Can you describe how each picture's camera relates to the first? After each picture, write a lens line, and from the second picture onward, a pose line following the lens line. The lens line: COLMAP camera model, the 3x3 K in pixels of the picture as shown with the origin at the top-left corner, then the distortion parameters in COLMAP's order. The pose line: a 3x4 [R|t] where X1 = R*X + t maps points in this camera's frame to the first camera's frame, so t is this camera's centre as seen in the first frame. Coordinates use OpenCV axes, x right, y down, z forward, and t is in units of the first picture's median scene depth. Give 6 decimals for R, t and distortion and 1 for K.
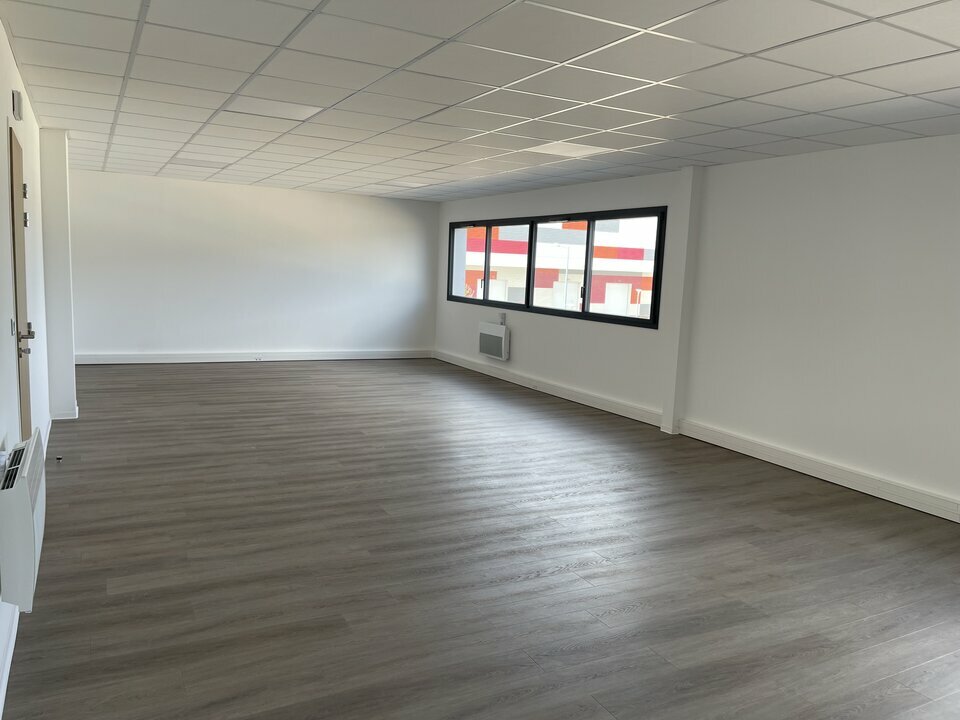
lens RADIAL K [[723.6, 0, 479.6], [0, 723.6, 361.9], [0, 0, 1]] dist [0.043124, -0.058473]
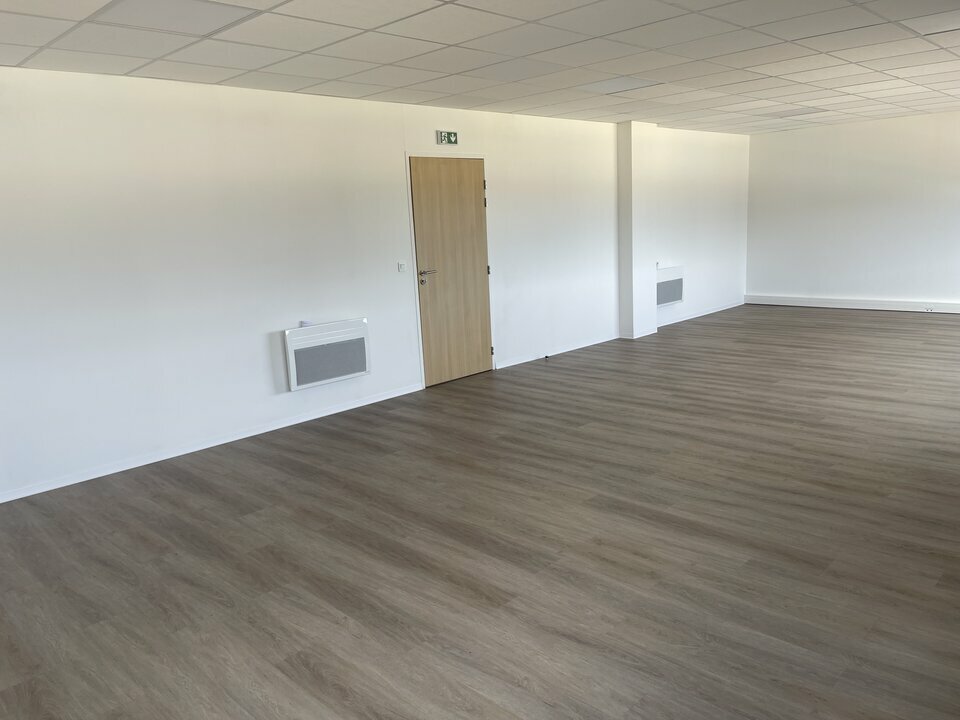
lens RADIAL K [[723.6, 0, 481.9], [0, 723.6, 358.9], [0, 0, 1]] dist [0.043124, -0.058473]
pose [[0.309039, 0.125879, -0.942682, 0.943976], [-0.061443, 0.991774, 0.112291, -0.027499], [0.949062, 0.023219, 0.314231, 0.472212]]
